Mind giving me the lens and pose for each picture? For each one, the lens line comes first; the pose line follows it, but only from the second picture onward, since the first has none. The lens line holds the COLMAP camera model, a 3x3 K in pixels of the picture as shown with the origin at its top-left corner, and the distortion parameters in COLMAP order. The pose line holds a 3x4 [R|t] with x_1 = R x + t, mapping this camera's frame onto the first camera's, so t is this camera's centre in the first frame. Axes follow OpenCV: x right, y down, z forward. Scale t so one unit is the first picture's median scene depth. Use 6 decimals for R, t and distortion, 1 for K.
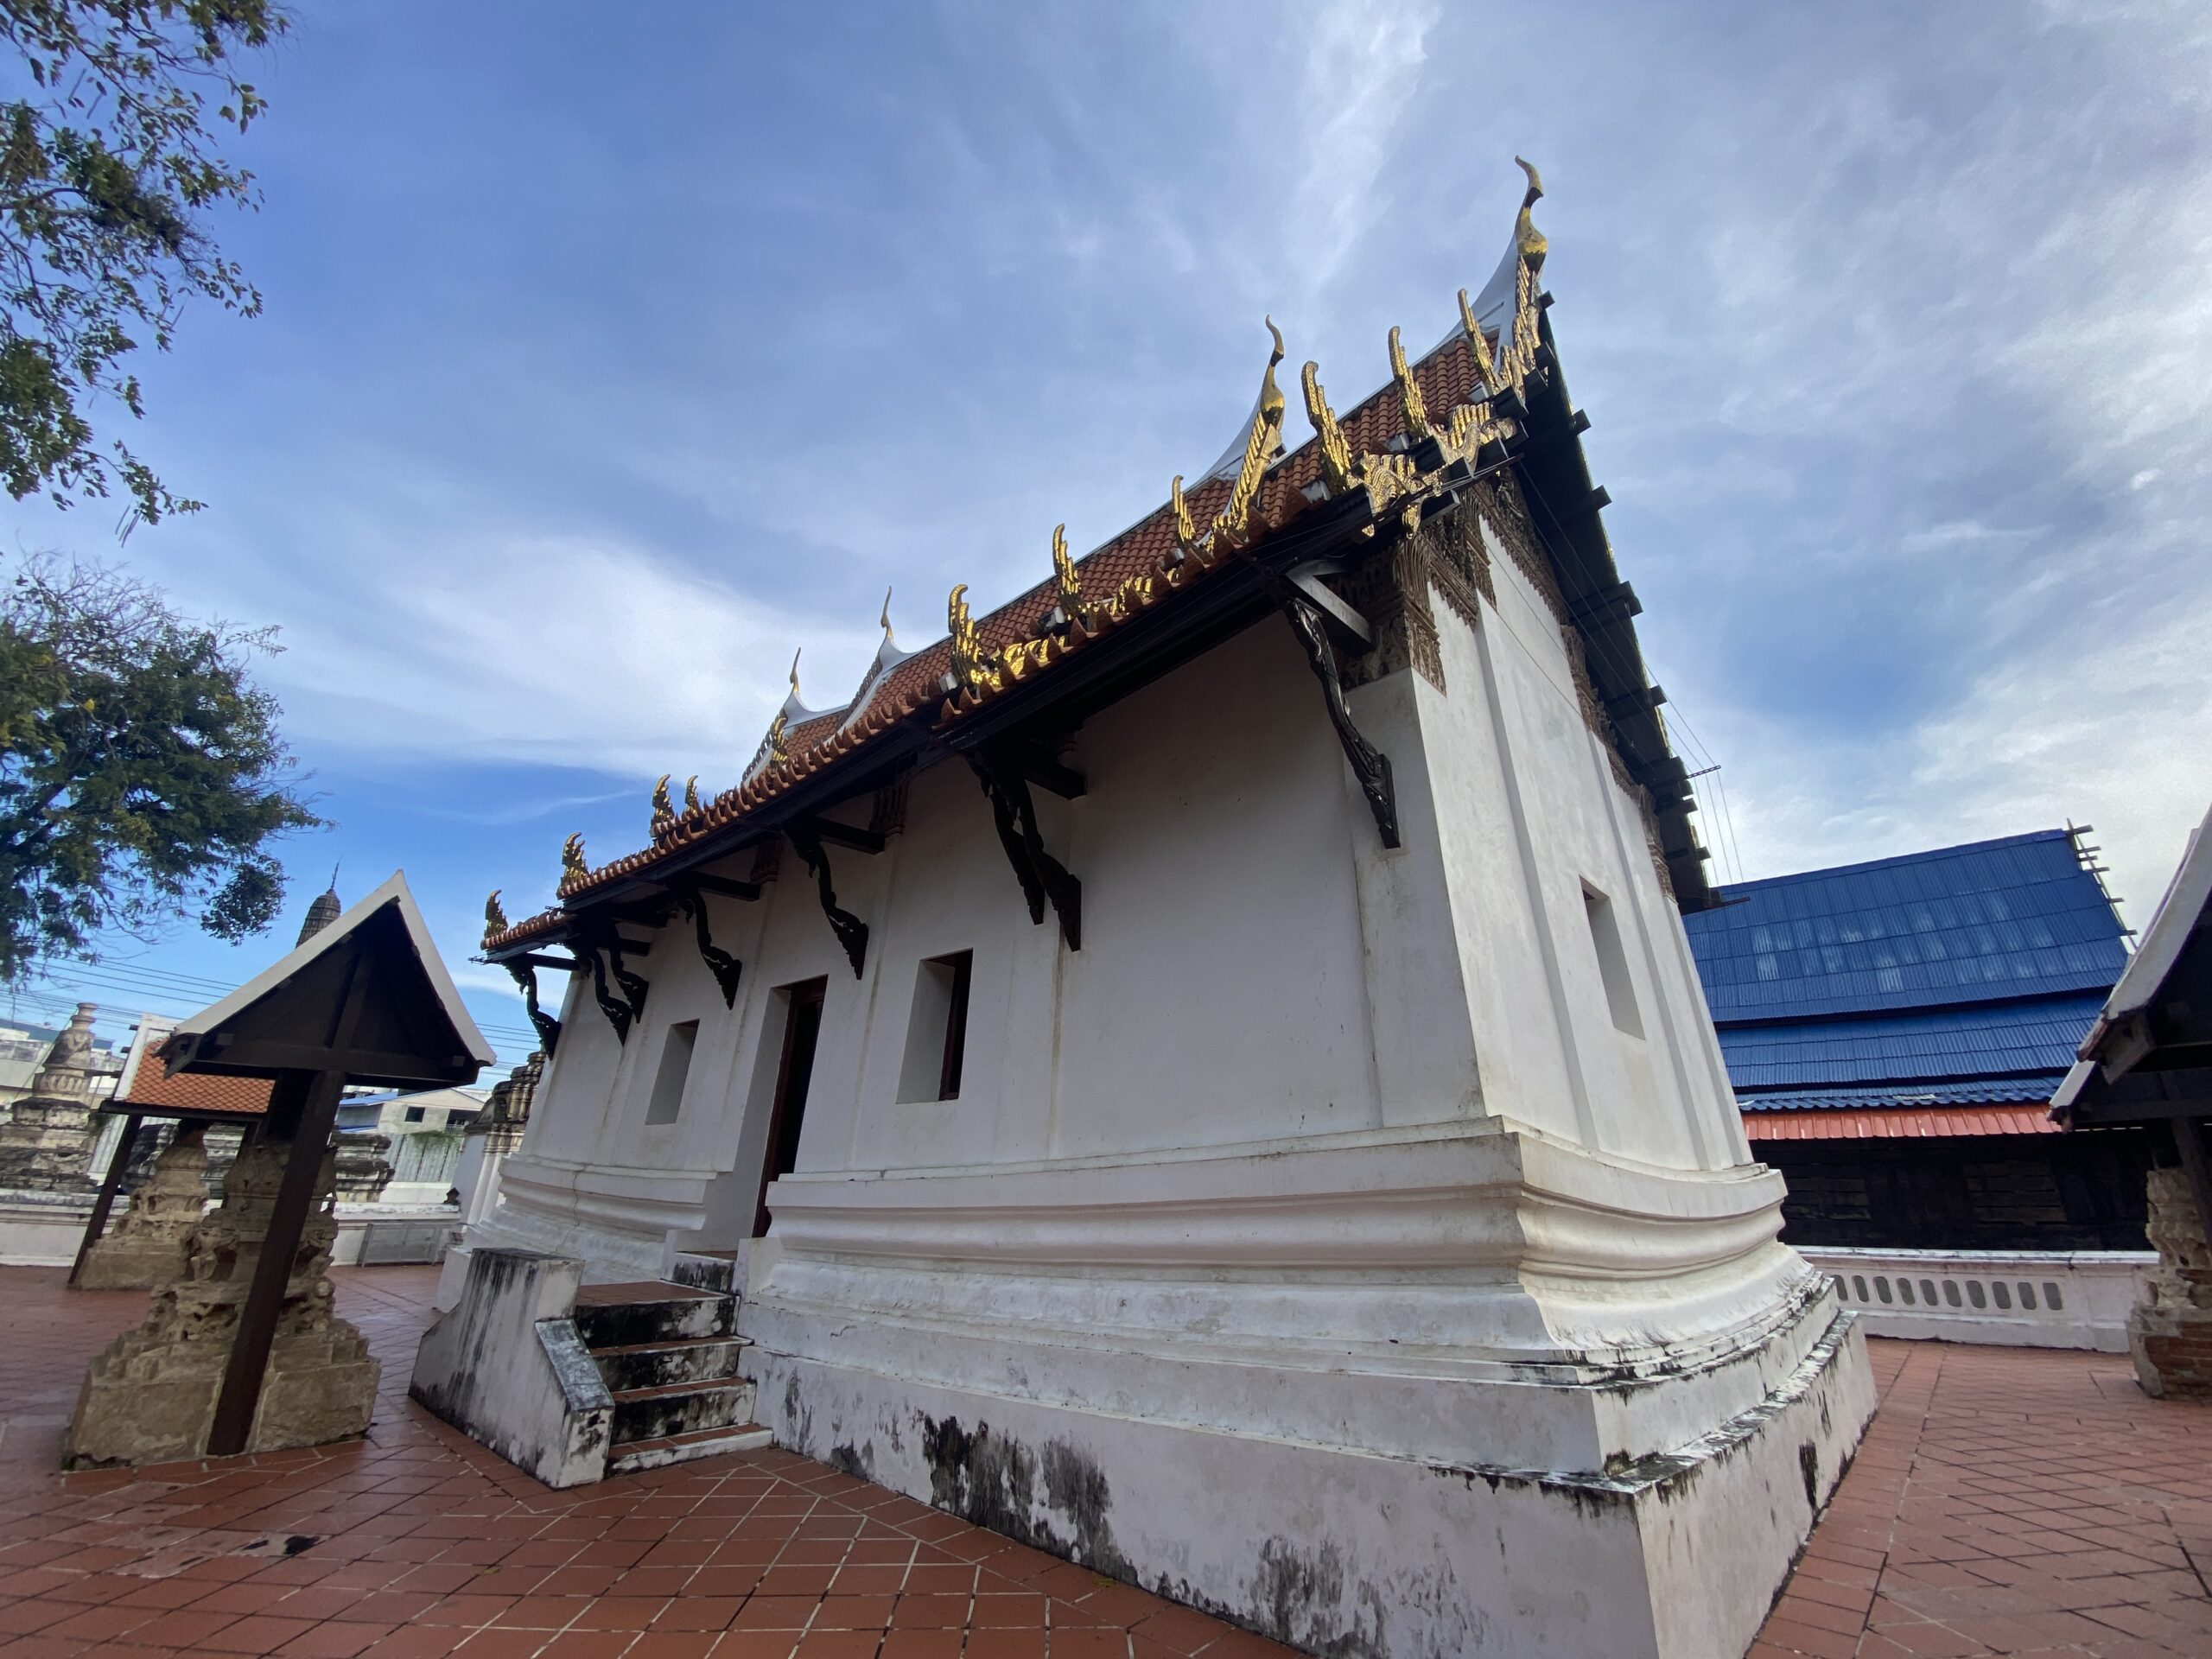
lens RADIAL K [[866.4, 0, 1106.0], [0, 866.4, 829.5], [0, 0, 1]] dist [0.001275, -0.015151]
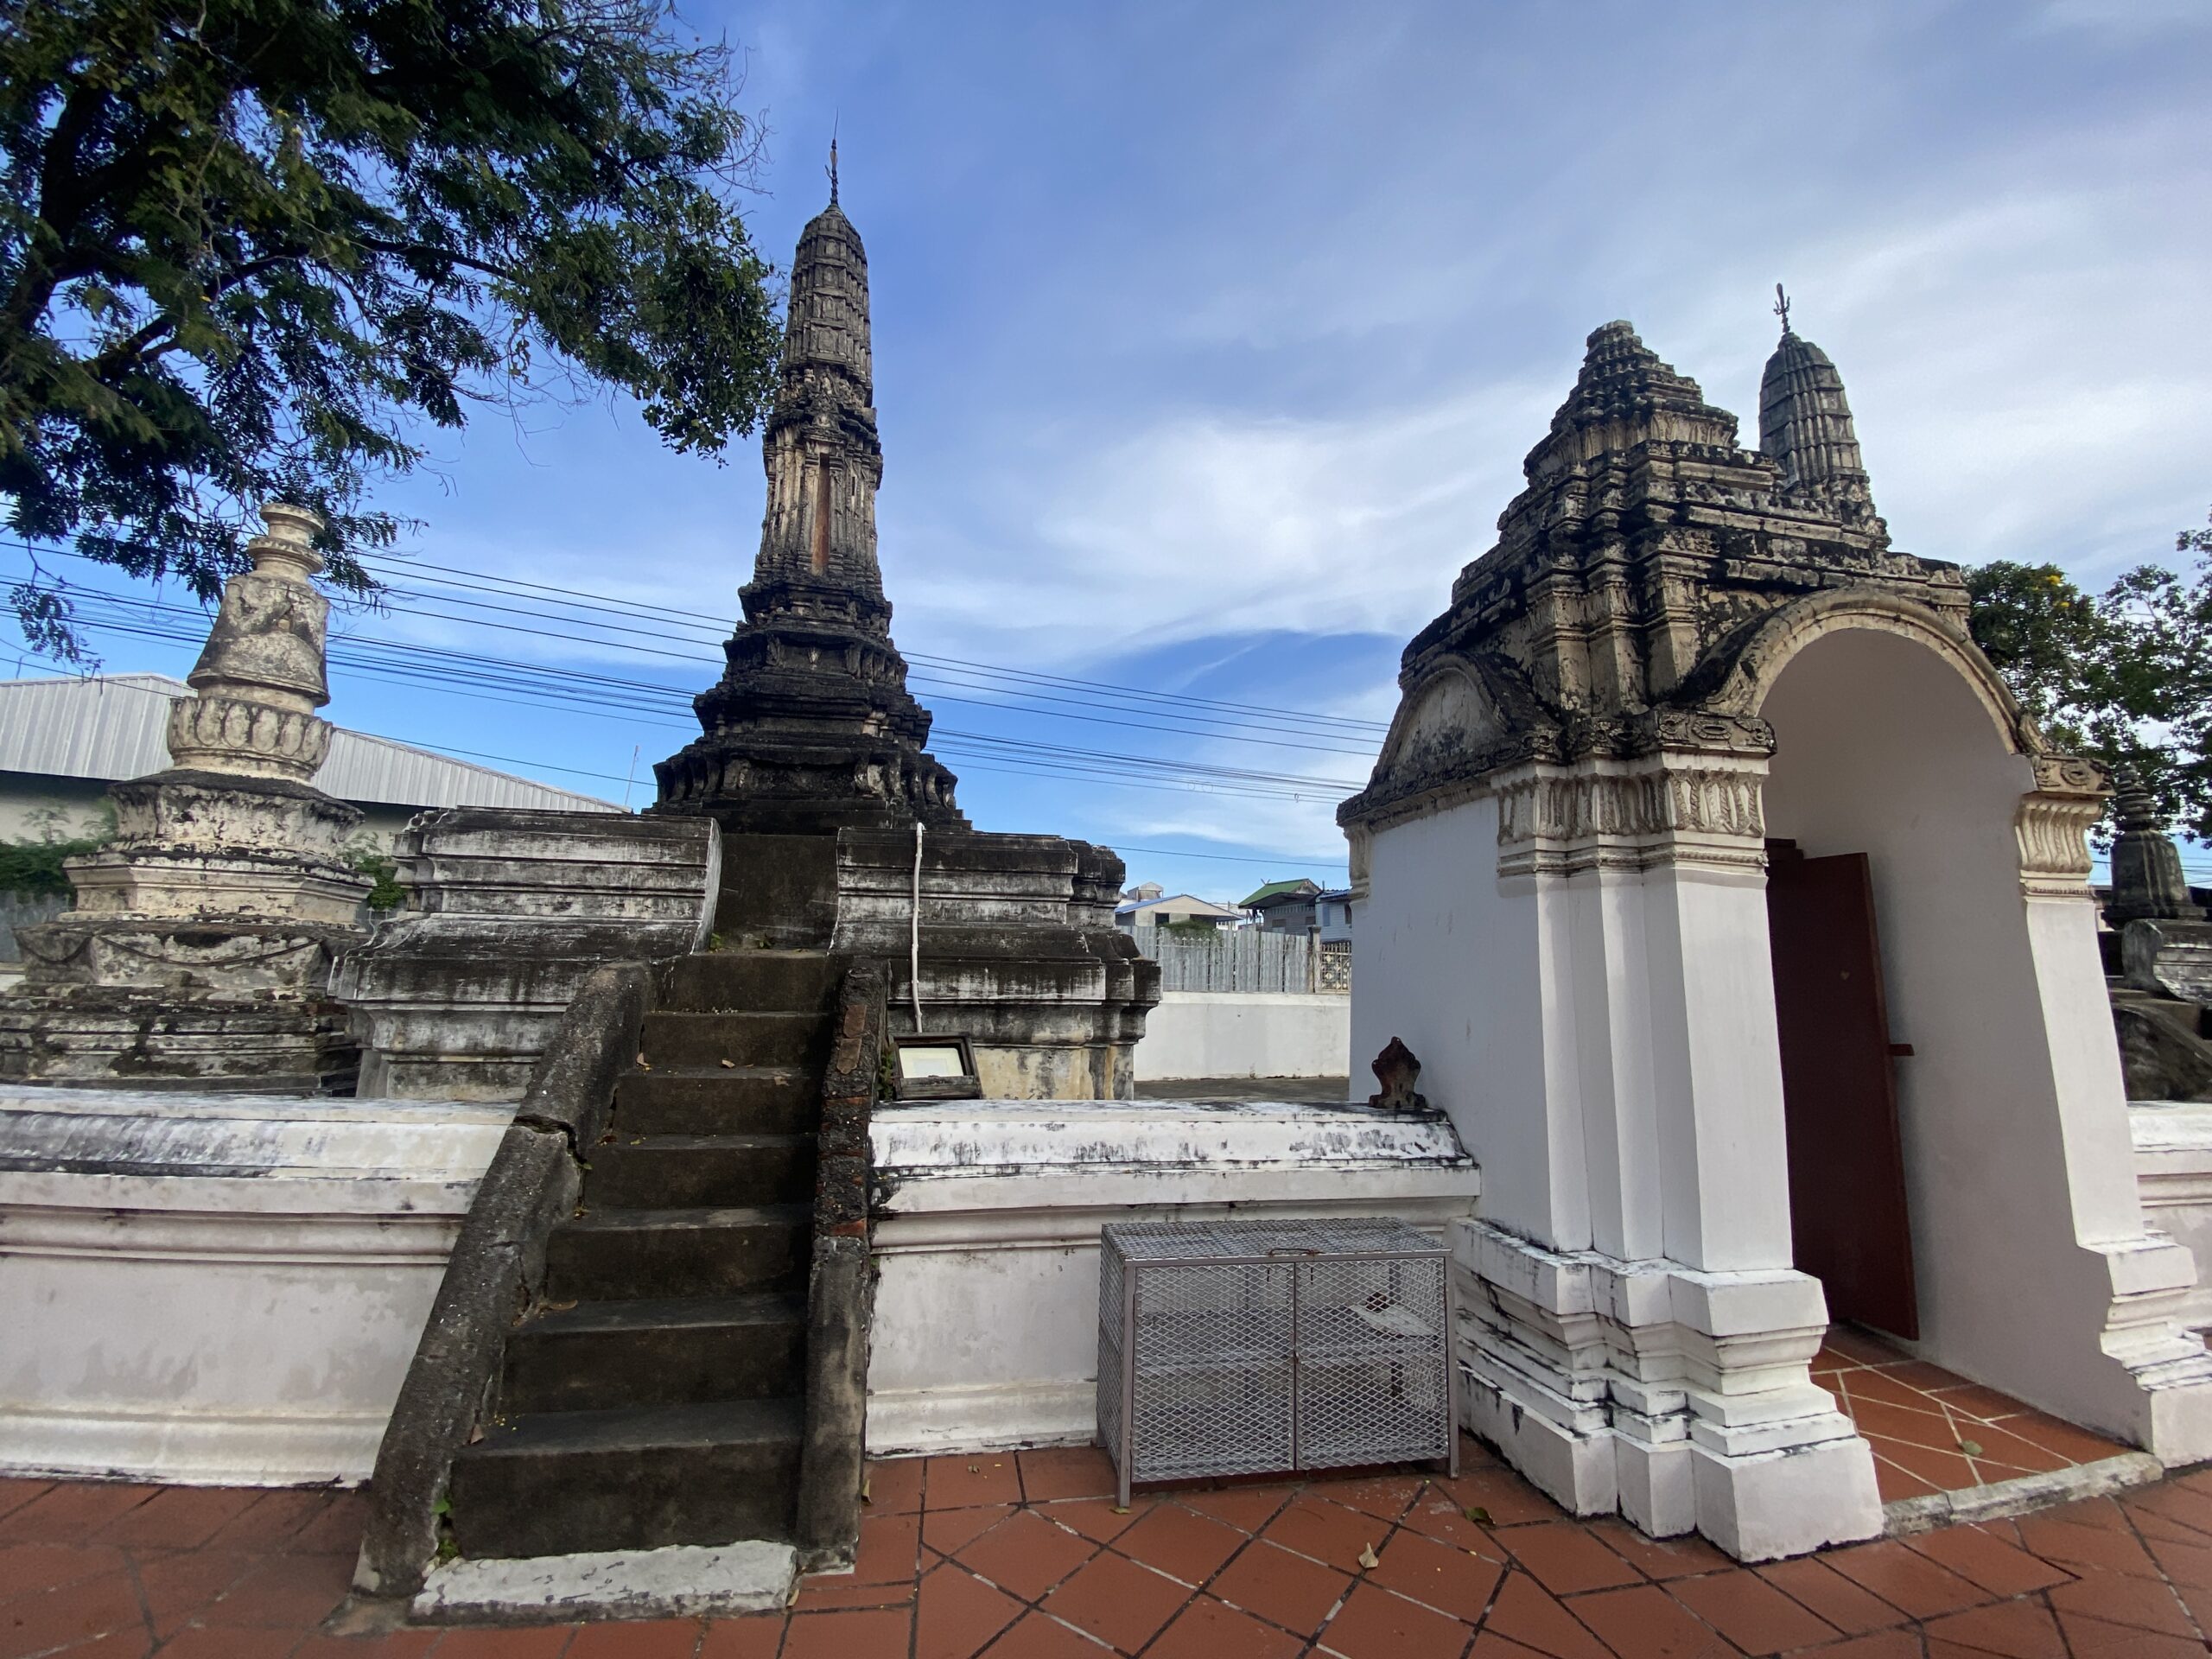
lens RADIAL K [[866.4, 0, 1106.0], [0, 866.4, 829.5], [0, 0, 1]] dist [0.001275, -0.015151]
pose [[0.760184, -0.093160, -0.642994, -0.671378], [0.228934, 0.964600, 0.130902, 0.321303], [0.608037, -0.246713, 0.754602, 0.807032]]
